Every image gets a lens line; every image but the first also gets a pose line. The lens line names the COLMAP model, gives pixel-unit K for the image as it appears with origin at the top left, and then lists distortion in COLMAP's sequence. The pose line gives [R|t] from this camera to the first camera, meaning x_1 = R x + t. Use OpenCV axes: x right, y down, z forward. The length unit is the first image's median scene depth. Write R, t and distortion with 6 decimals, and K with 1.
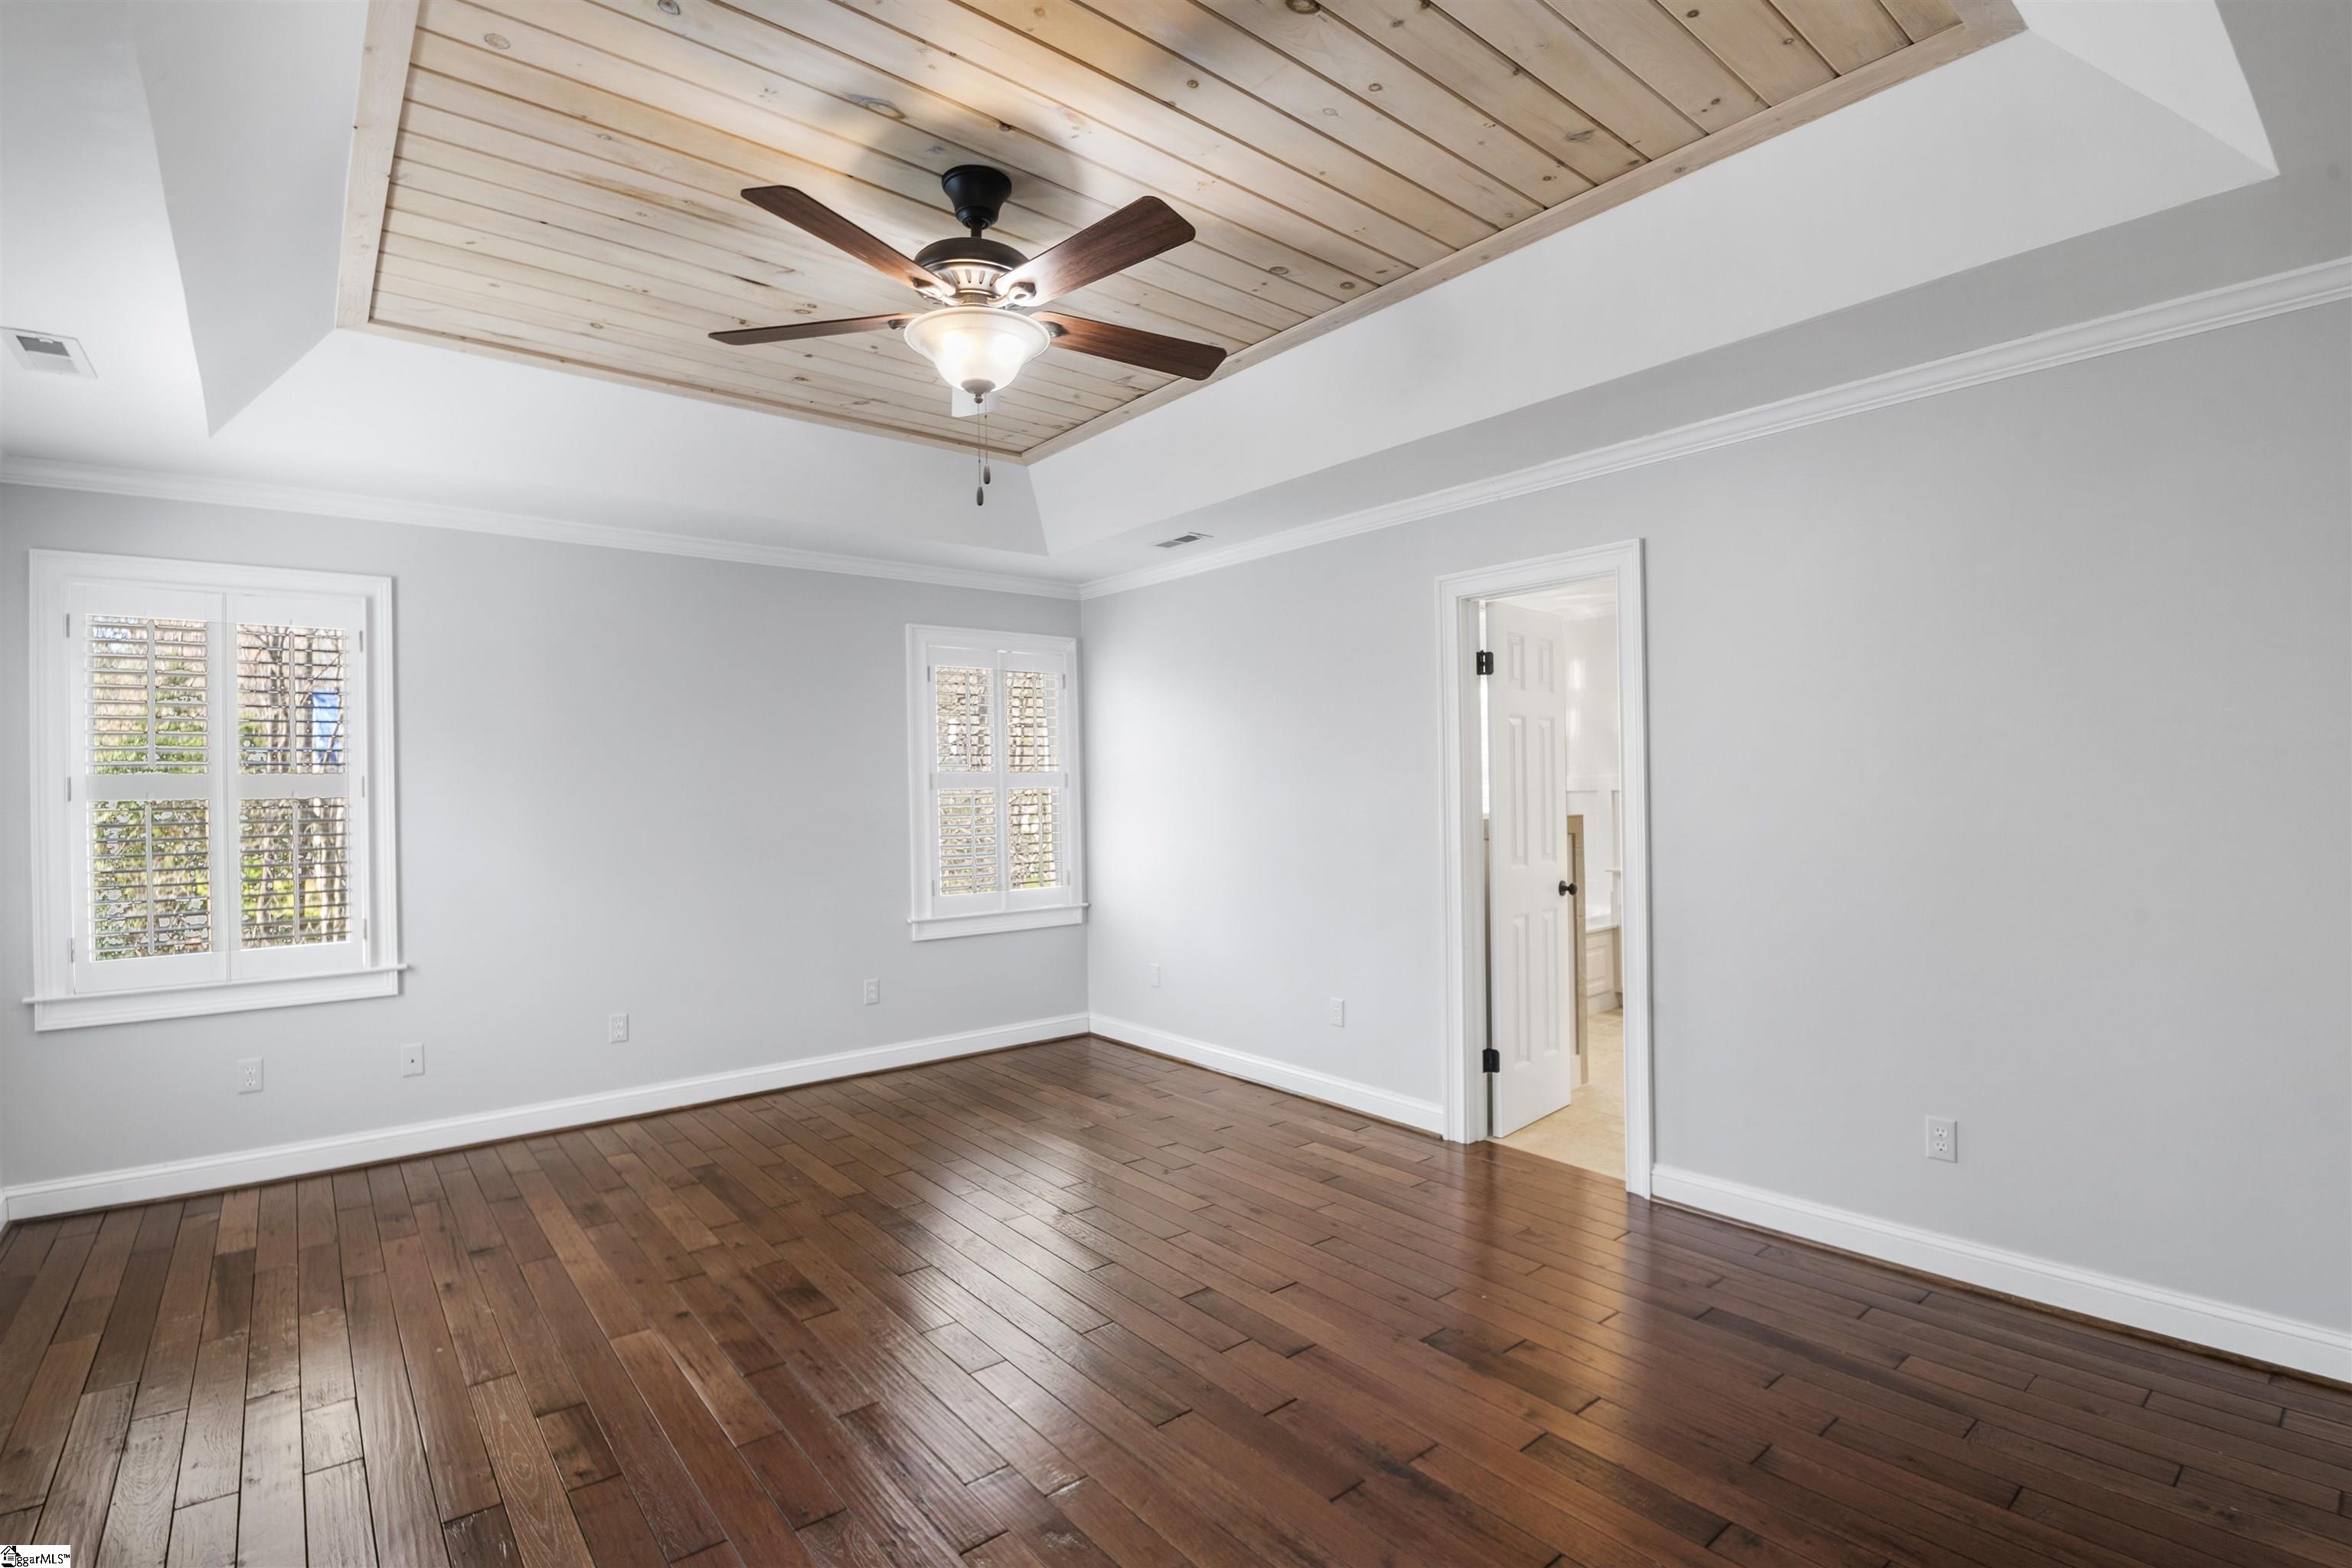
lens RADIAL K [[1074.6, 0, 1162.3], [0, 1074.6, 792.0], [0, 0, 1]] dist [-0.006605, -0.004389]
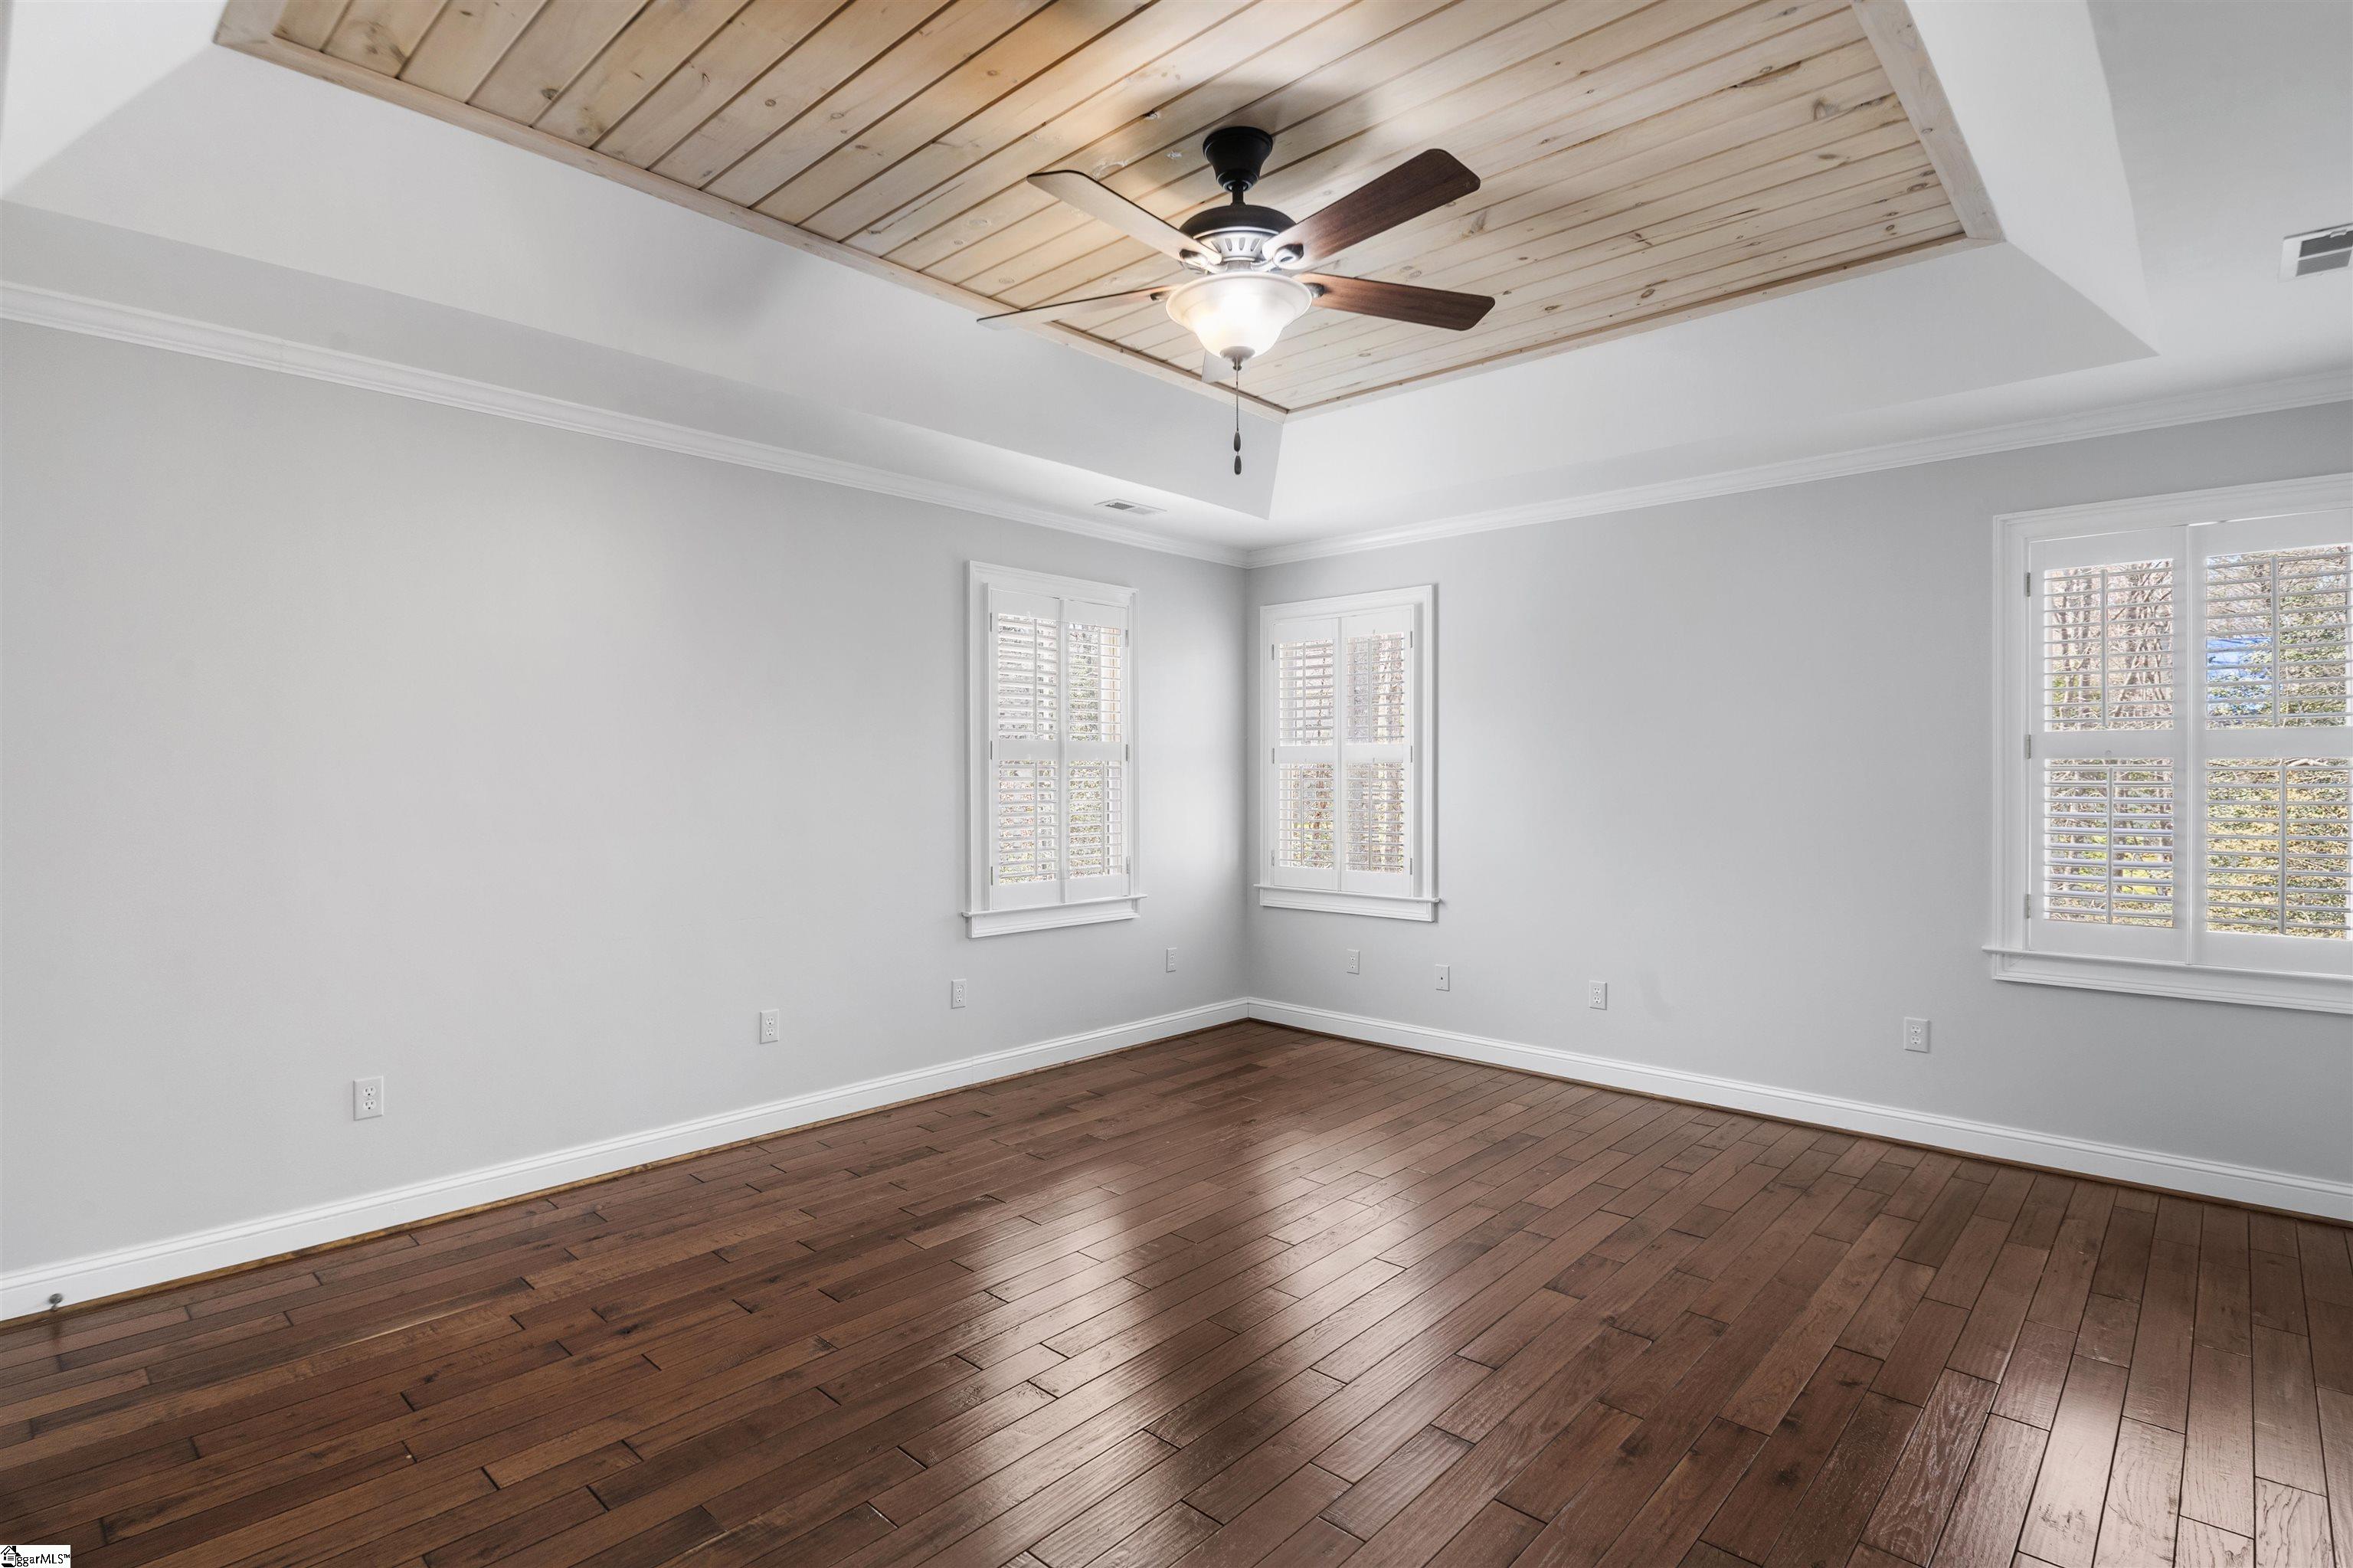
lens RADIAL K [[1167.5, 0, 1163.6], [0, 1167.5, 788.4], [0, 0, 1]] dist [-0.000701, -0.008417]
pose [[0.138197, 0.030858, -0.989924, 0.575892], [-0.001879, 0.999521, 0.030895, -0.006533], [0.990403, -0.002410, 0.138189, 0.503316]]
